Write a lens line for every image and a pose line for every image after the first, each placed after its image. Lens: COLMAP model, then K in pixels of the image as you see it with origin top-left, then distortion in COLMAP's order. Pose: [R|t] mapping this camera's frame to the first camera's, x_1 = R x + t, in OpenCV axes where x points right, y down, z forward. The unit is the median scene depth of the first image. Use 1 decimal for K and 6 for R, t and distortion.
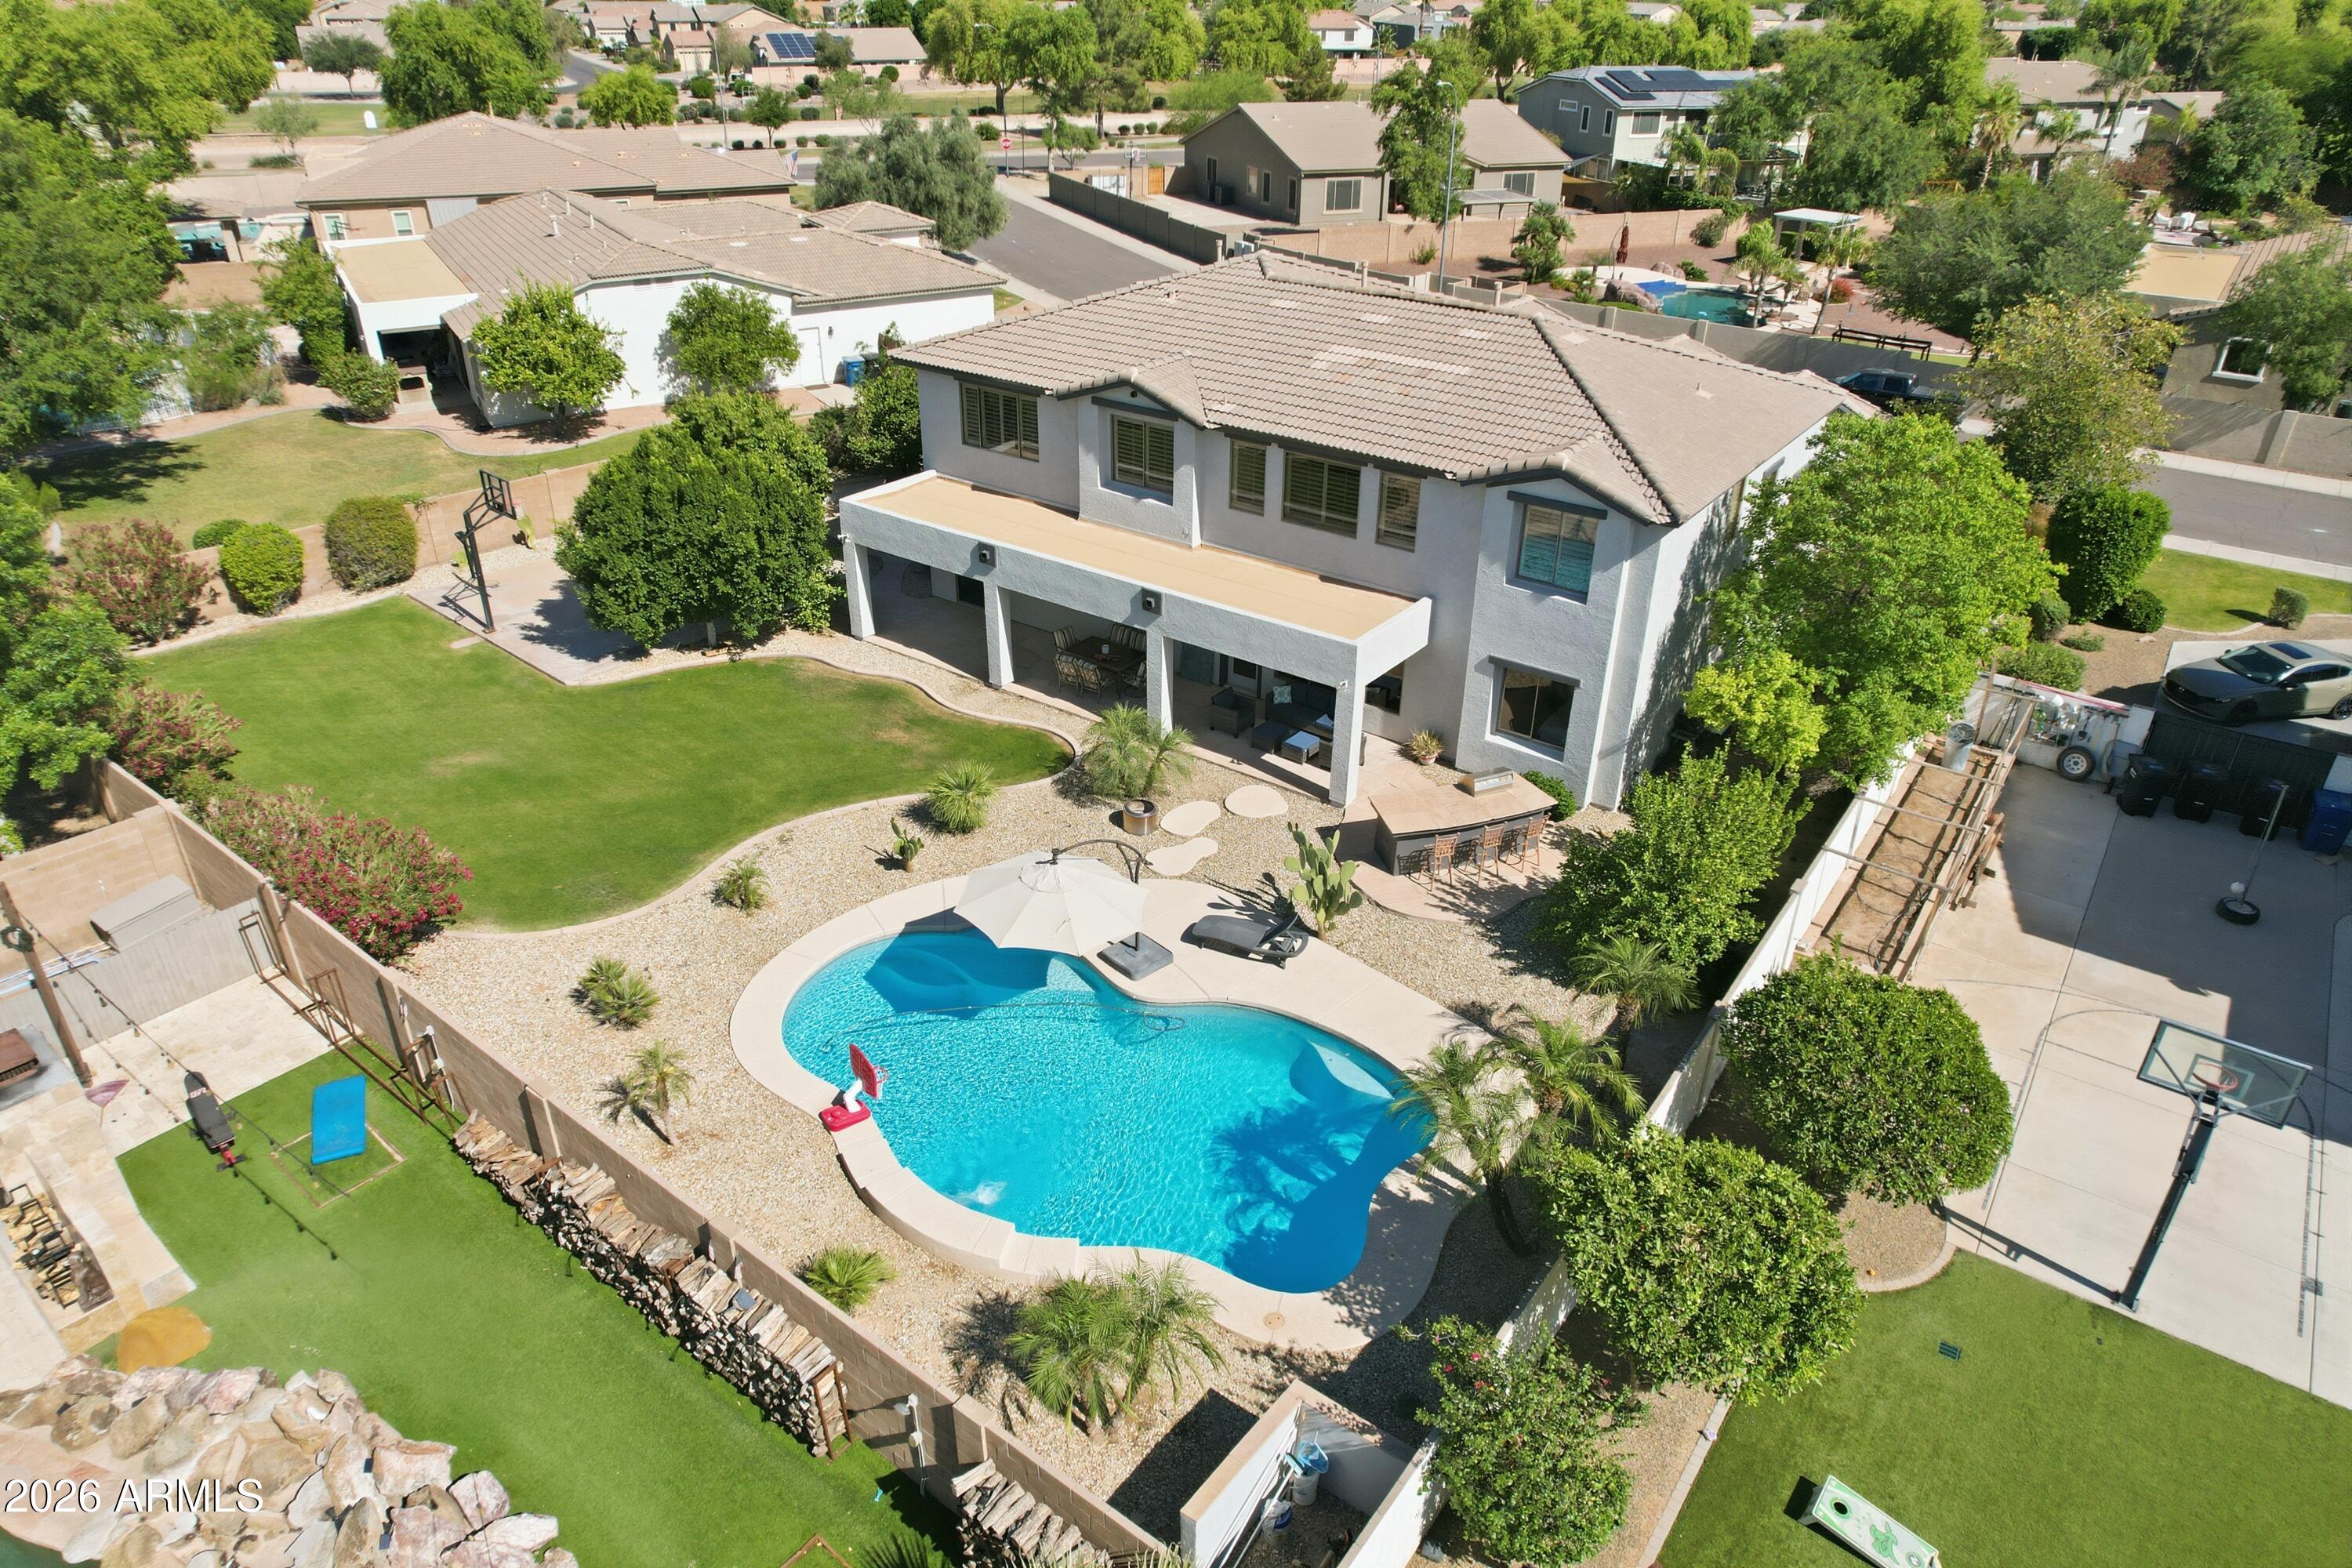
lens RADIAL K [[1503.4, 0, 1180.3], [0, 1503.4, 785.3], [0, 0, 1]] dist [-0.085066, 0.078877]
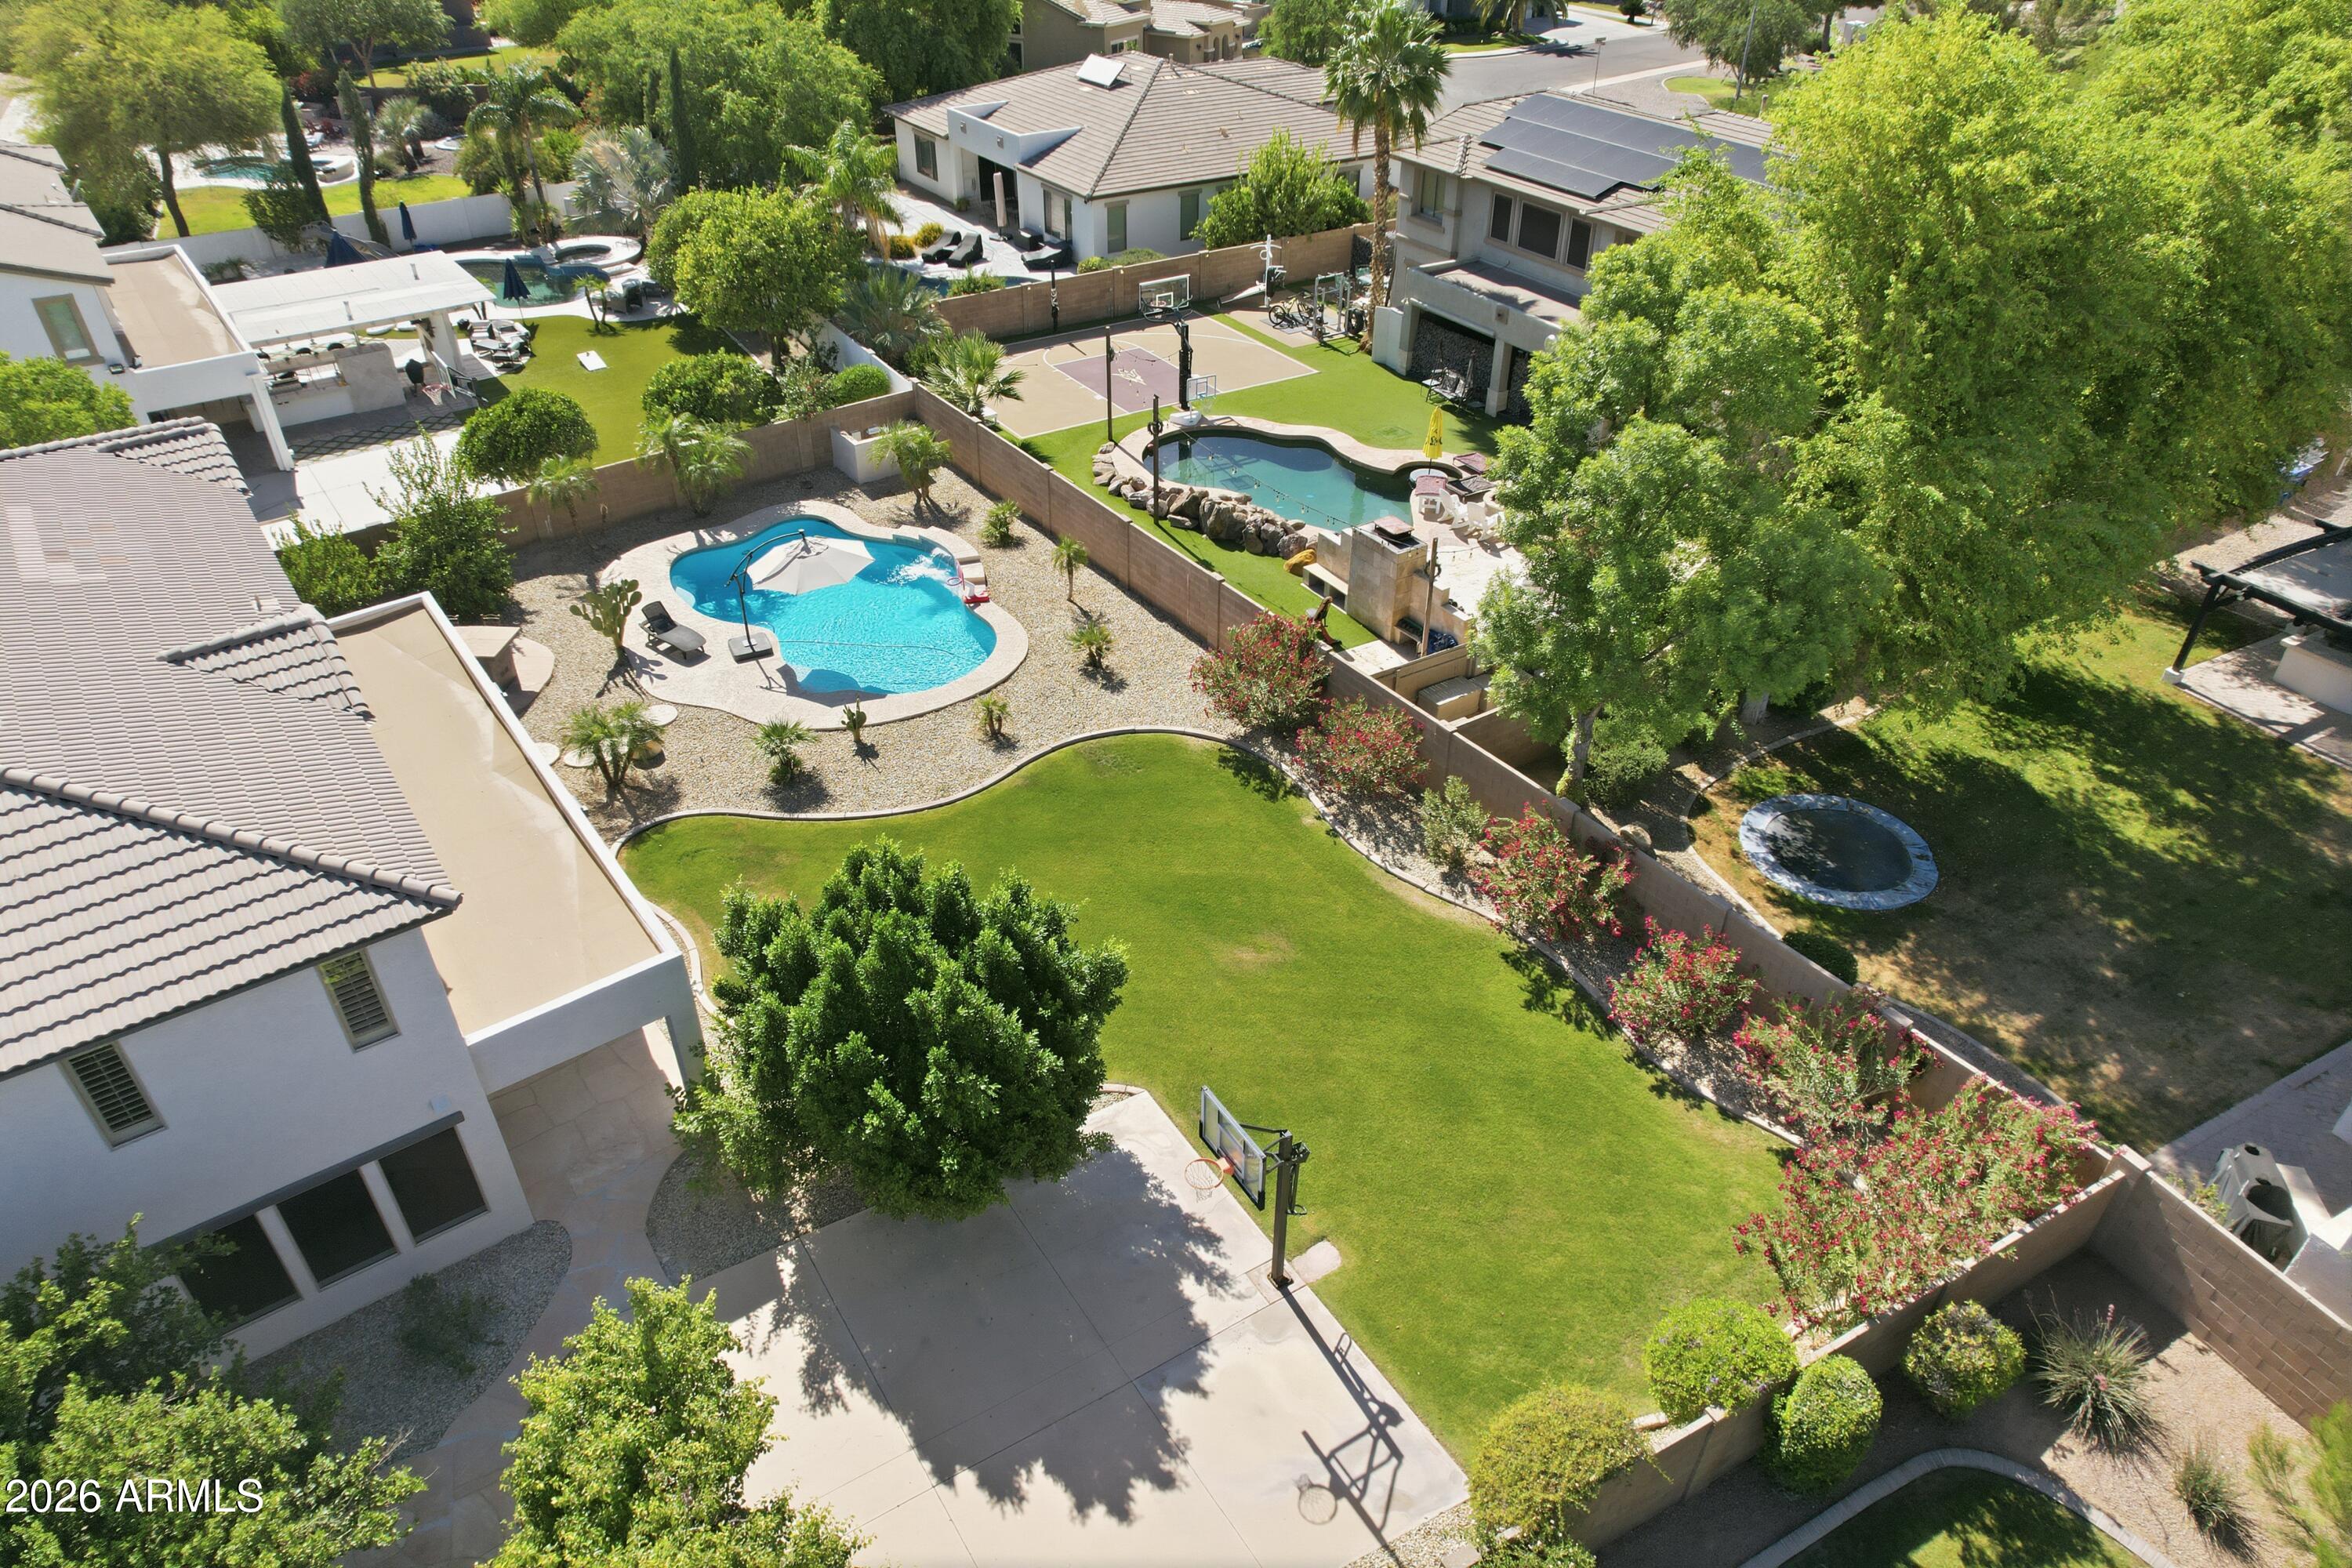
lens RADIAL K [[1503.4, 0, 1180.3], [0, 1503.4, 785.3], [0, 0, 1]] dist [-0.085066, 0.078877]
pose [[-0.955299, -0.184101, 0.231326, -0.647039], [0.128140, 0.447297, 0.885158, -0.863276], [-0.266430, 0.875233, -0.403712, 1.319573]]
